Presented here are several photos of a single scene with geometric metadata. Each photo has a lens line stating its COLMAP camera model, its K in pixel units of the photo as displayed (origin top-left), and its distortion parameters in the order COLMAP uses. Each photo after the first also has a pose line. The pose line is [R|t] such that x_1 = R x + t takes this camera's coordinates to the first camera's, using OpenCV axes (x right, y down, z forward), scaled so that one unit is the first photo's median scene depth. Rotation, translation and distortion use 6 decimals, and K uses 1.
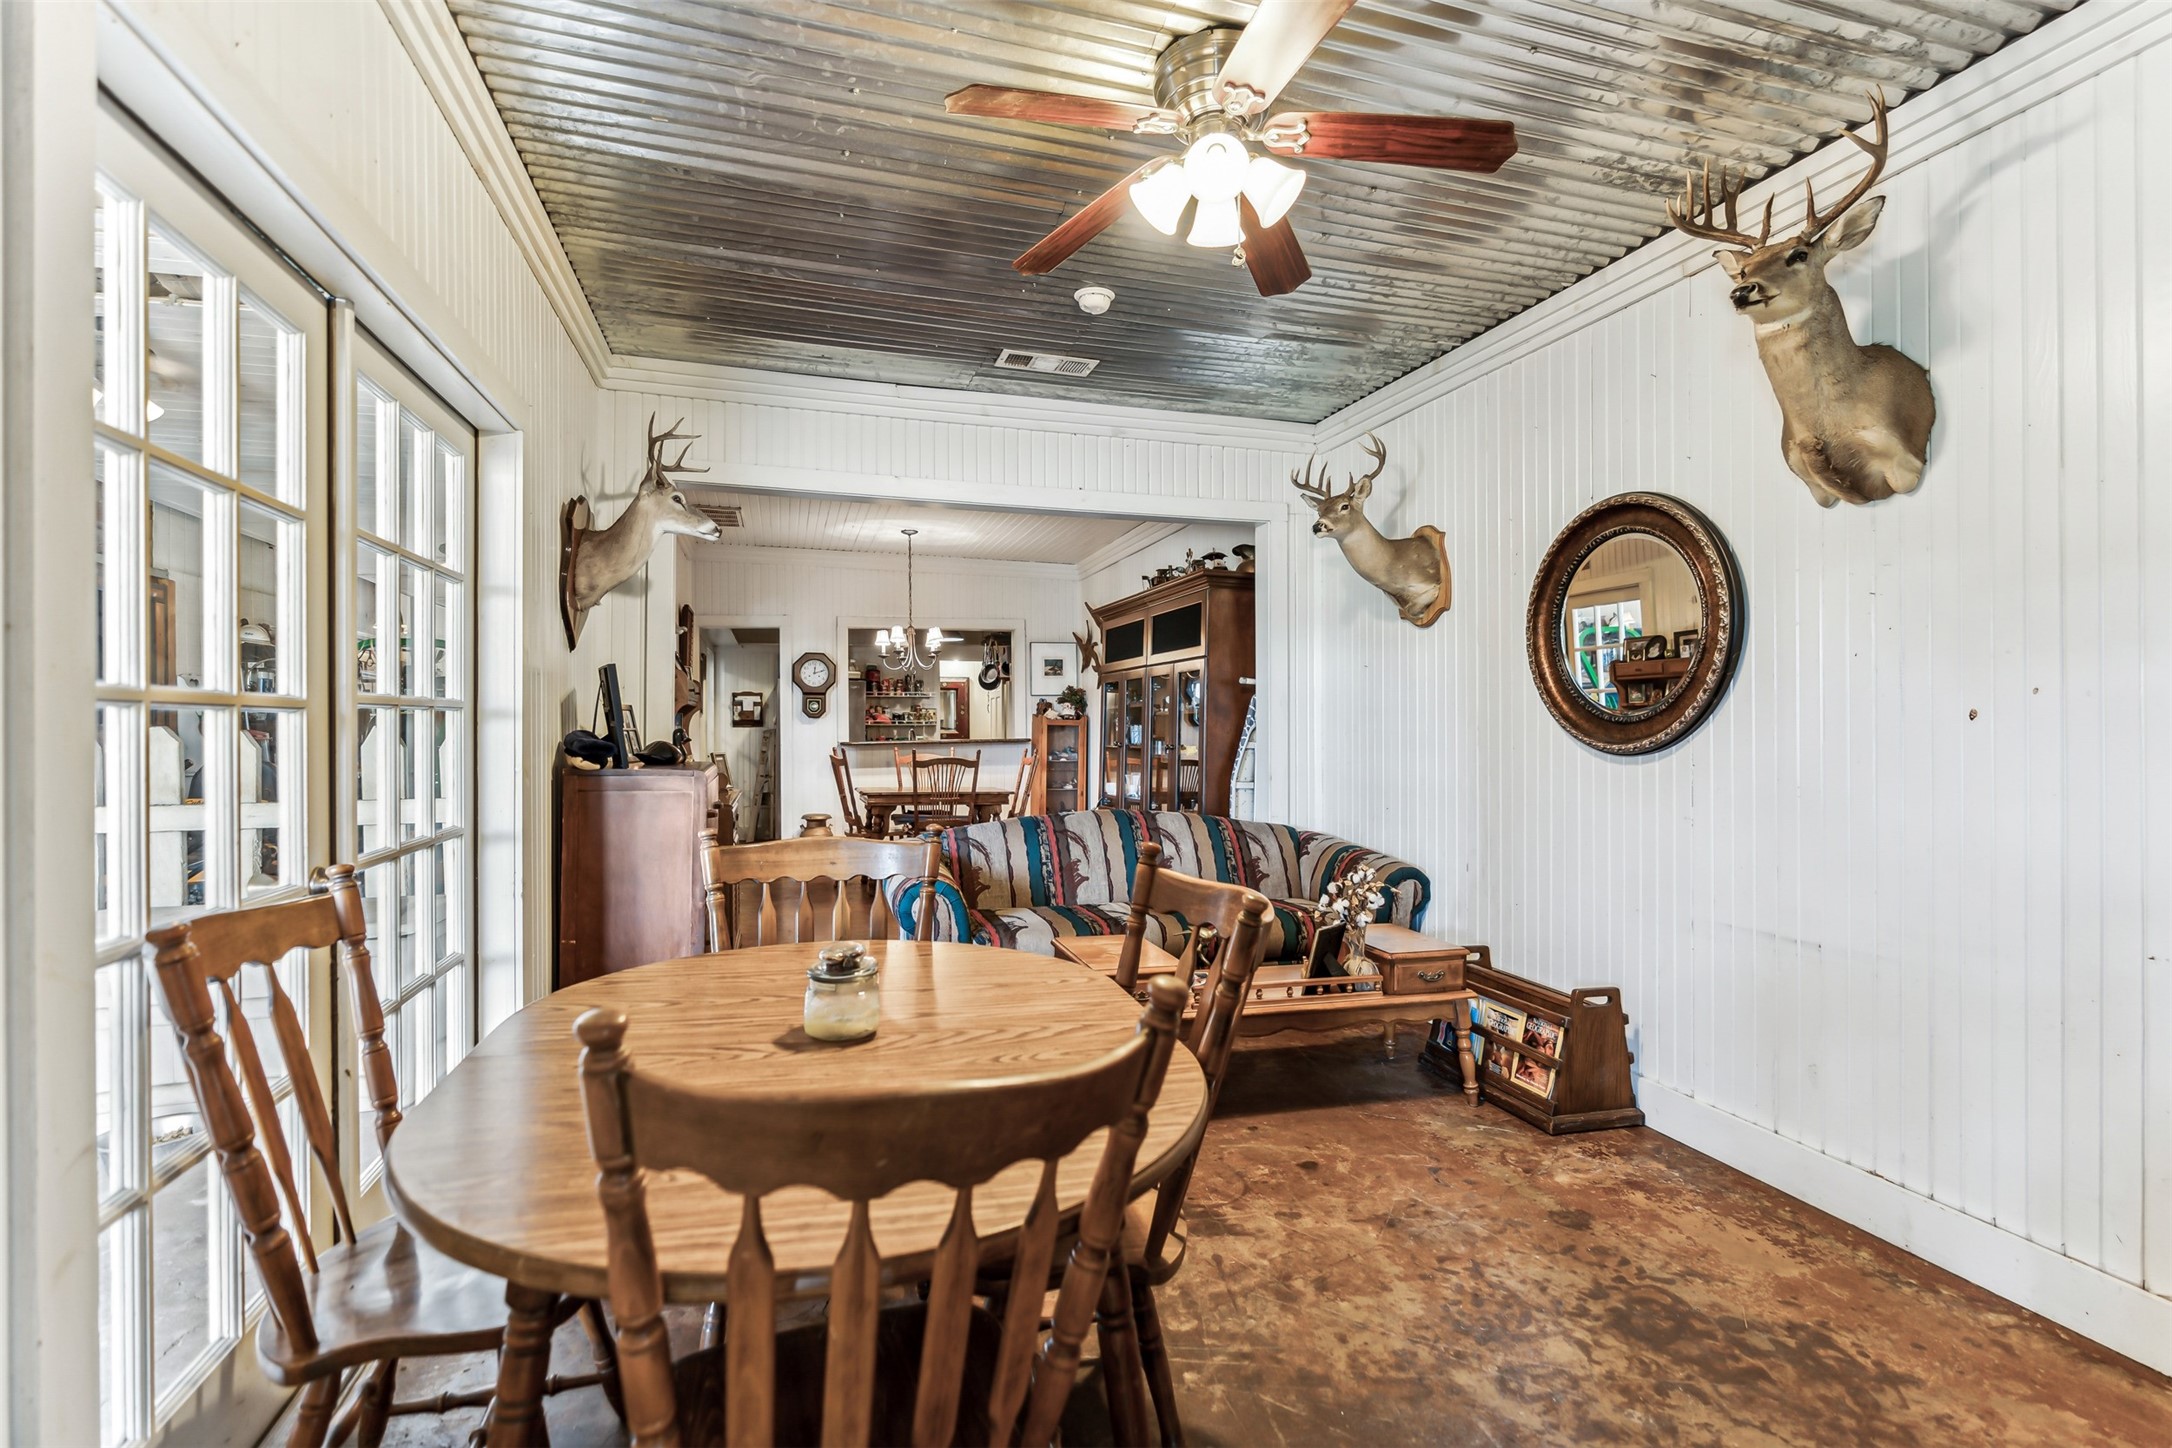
lens RADIAL K [[994.4, 0, 1086.5], [0, 994.4, 735.7], [0, 0, 1]] dist [0.000353, -0.000001]
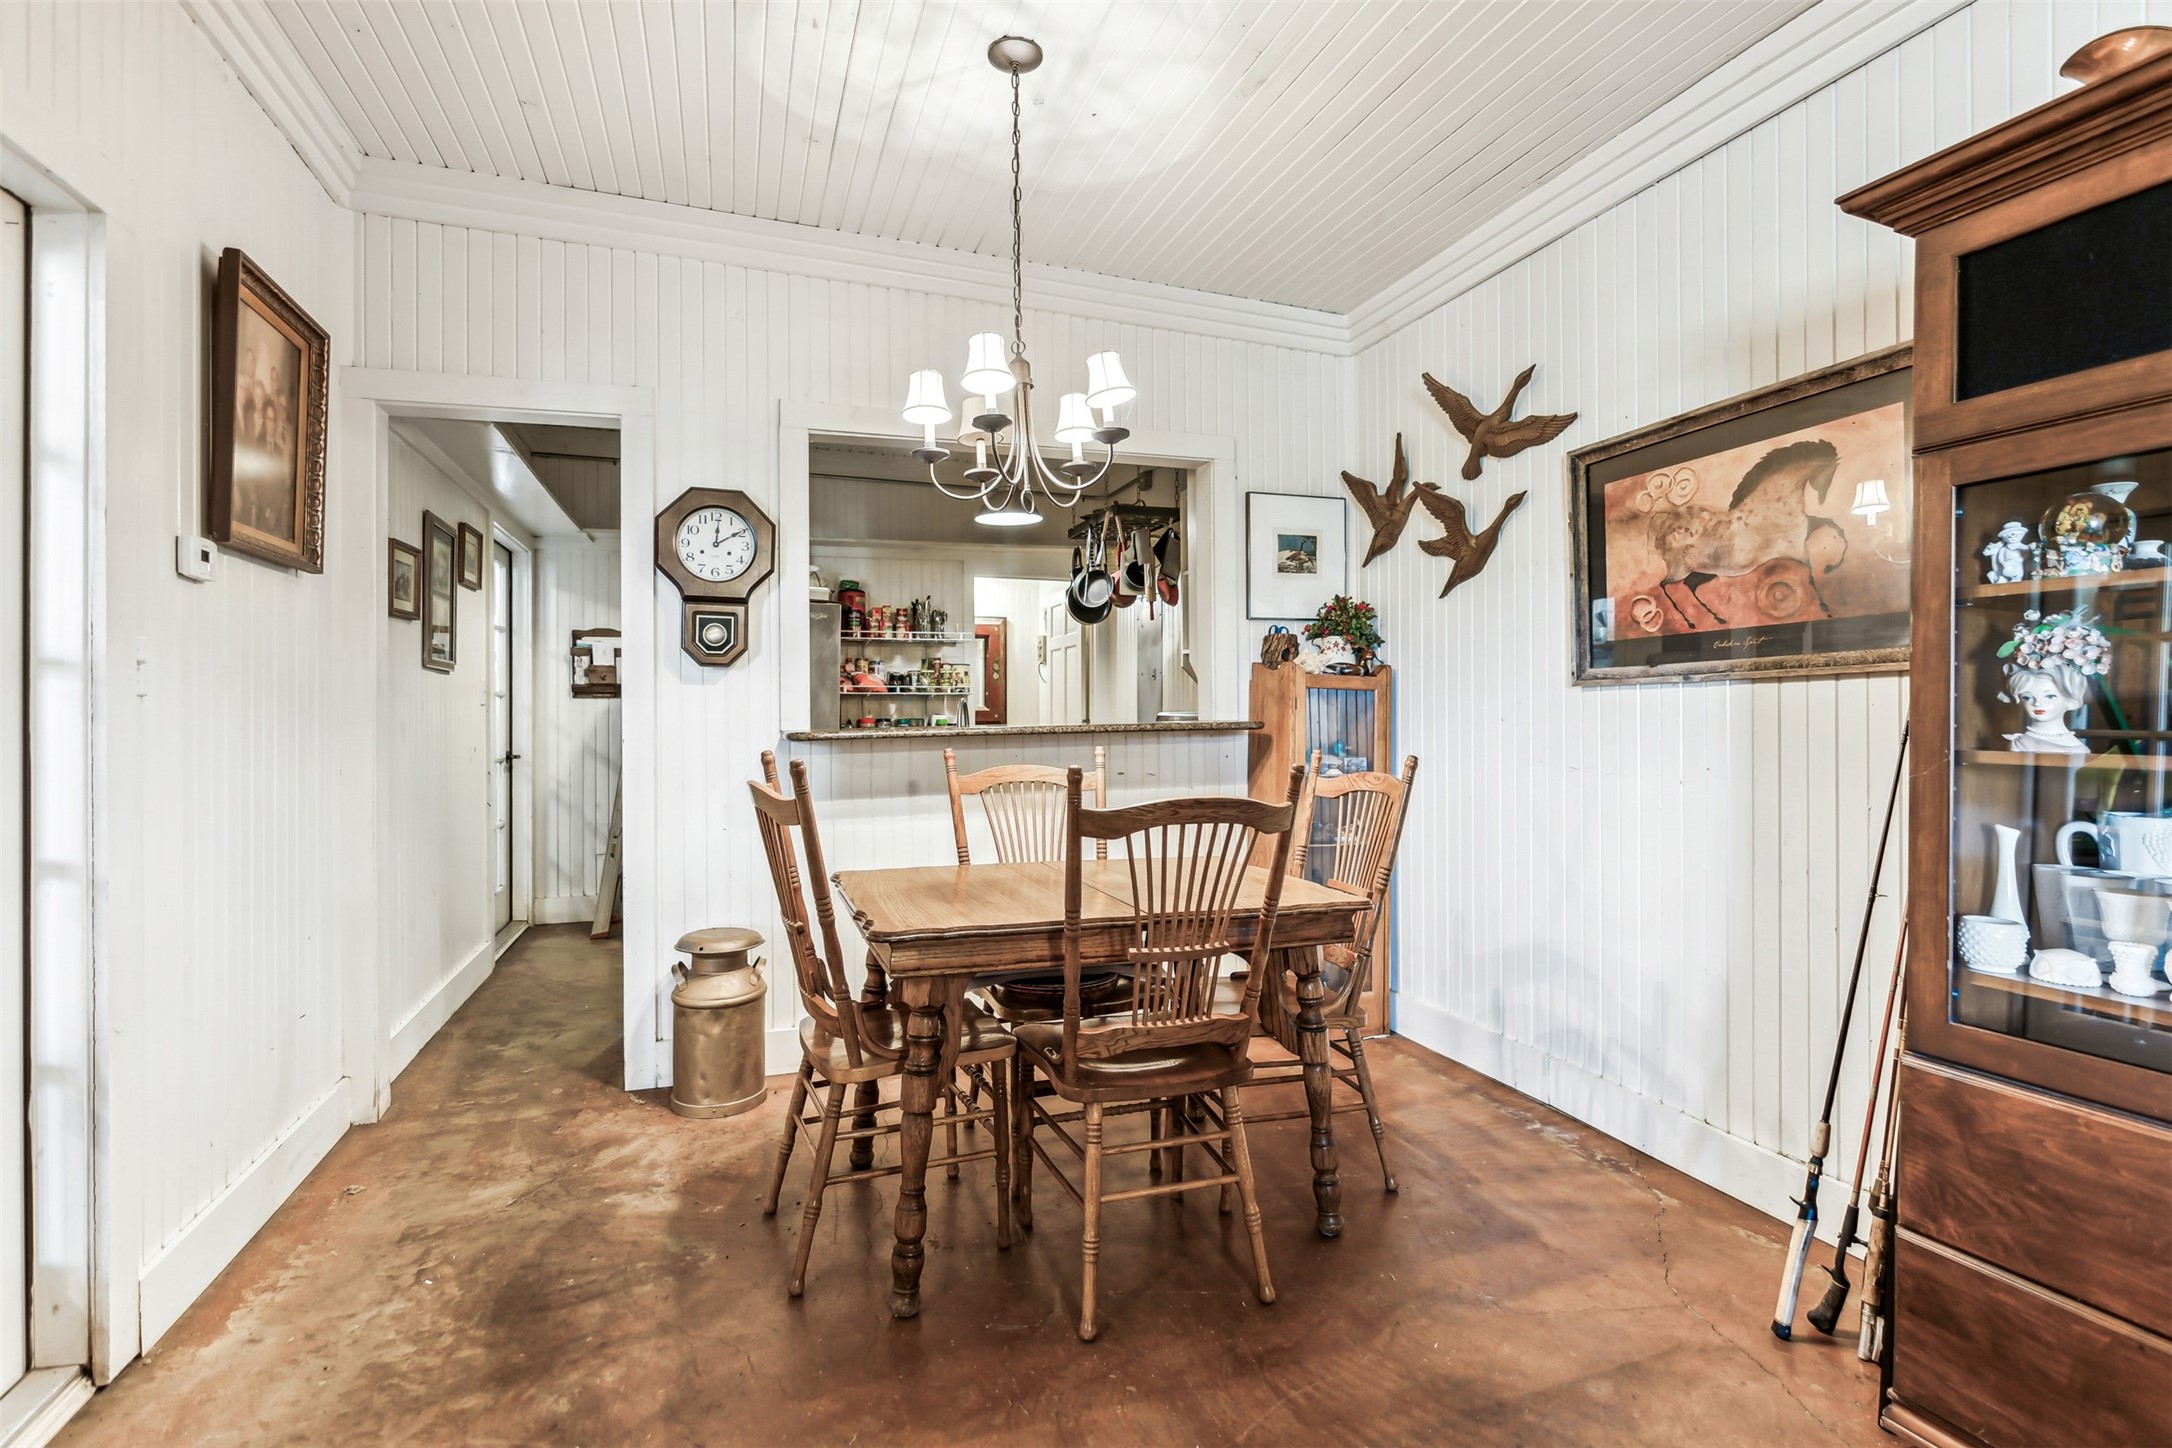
lens RADIAL K [[1004.5, 0, 1088.5], [0, 1004.5, 709.7], [0, 0, 1]] dist [-0.000611, -0.000086]
pose [[0.998915, 0.000078, 0.046581, -0.142532], [0.000176, 0.999985, -0.005433, 0.000152], [-0.046581, 0.005435, 0.998900, 0.578670]]
